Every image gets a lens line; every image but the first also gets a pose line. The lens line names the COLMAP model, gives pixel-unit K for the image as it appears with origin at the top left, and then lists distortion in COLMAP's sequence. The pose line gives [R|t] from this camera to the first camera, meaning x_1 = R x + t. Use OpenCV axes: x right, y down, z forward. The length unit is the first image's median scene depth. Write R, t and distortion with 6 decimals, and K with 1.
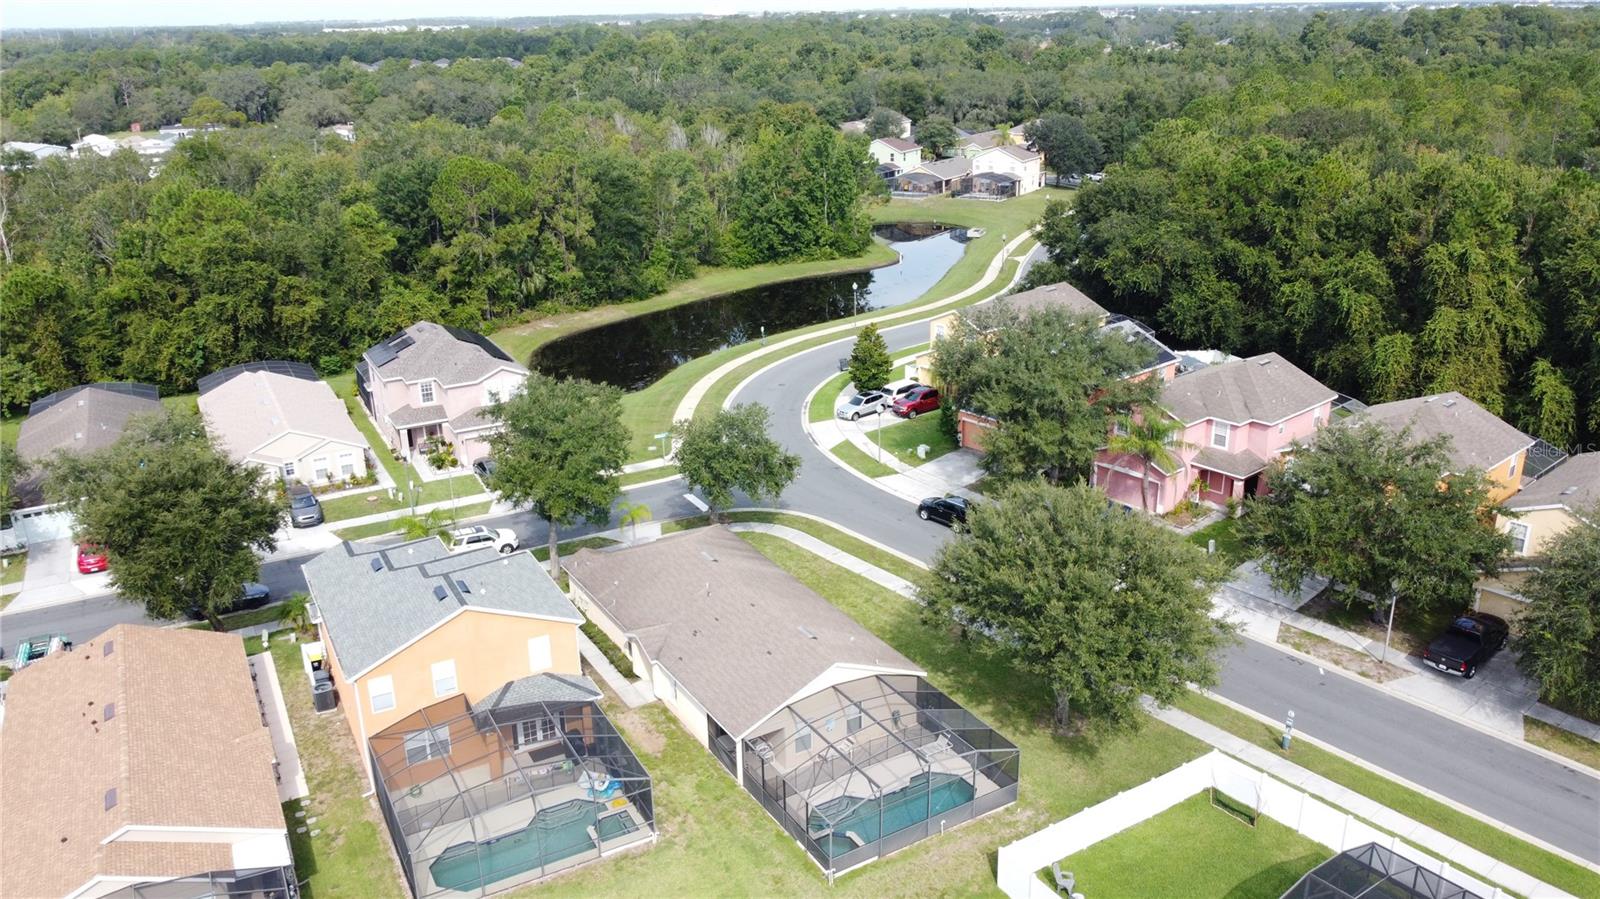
lens RADIAL K [[1210.3, 0, 803.9], [0, 1210.3, 451.7], [0, 0, 1]] dist [0.004346, -0.005104]
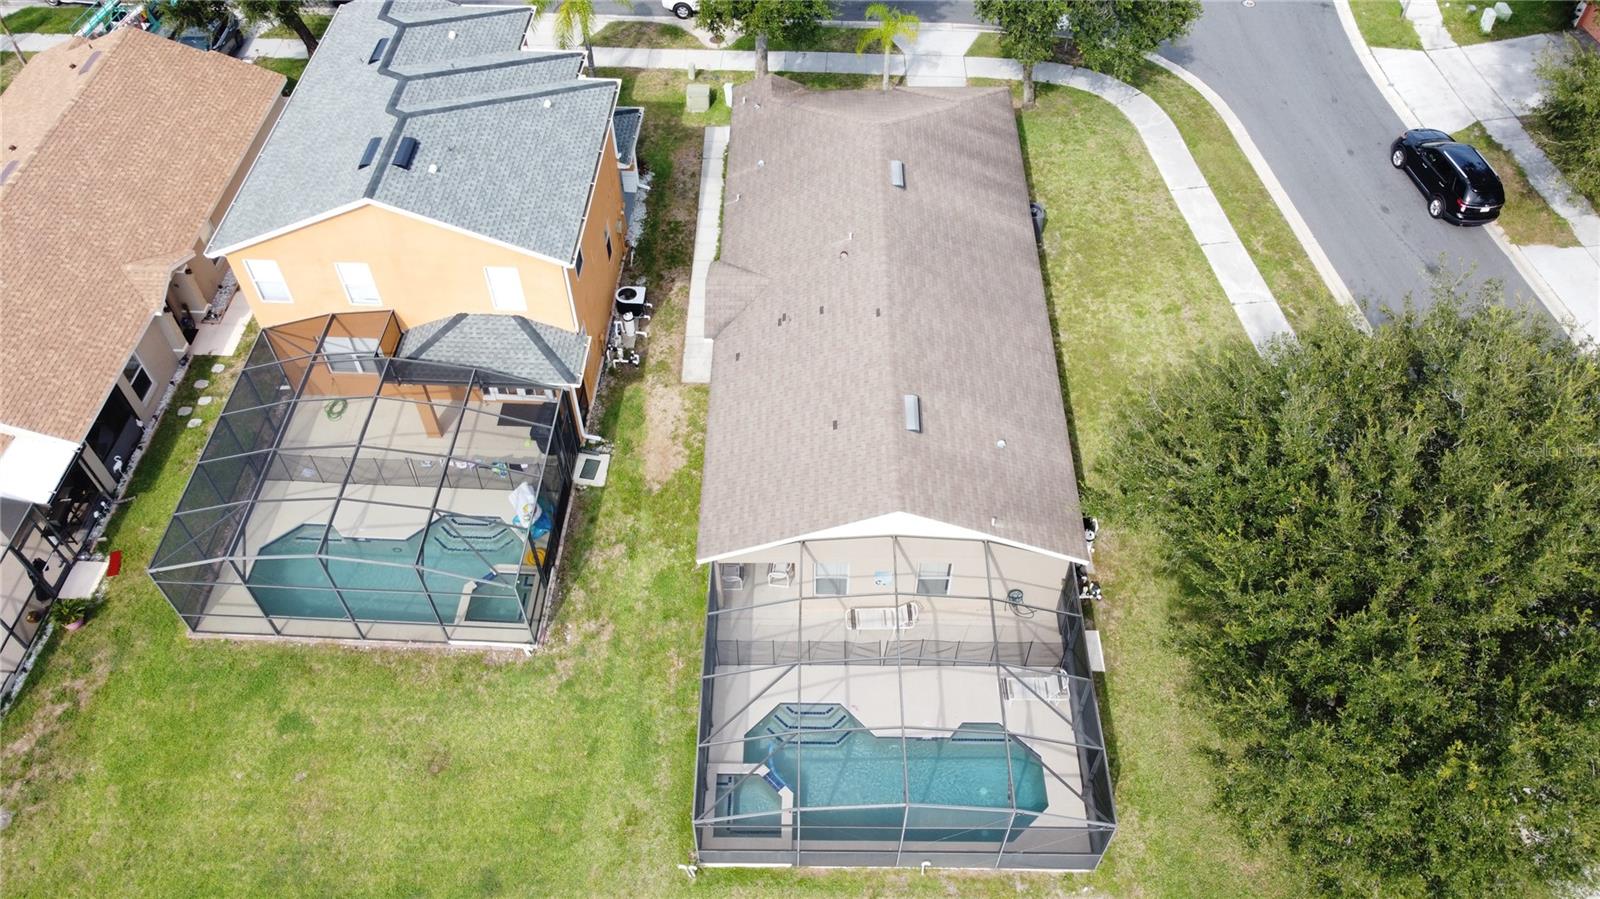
lens RADIAL K [[1201.4, 0, 798.5], [0, 1201.4, 458.8], [0, 0, 1]] dist [0.003252, -0.010827]
pose [[0.850053, 0.415376, -0.323839, 0.066518], [-0.187790, 0.813464, 0.550465, -0.059304], [0.492081, -0.407111, 0.769491, 0.243395]]
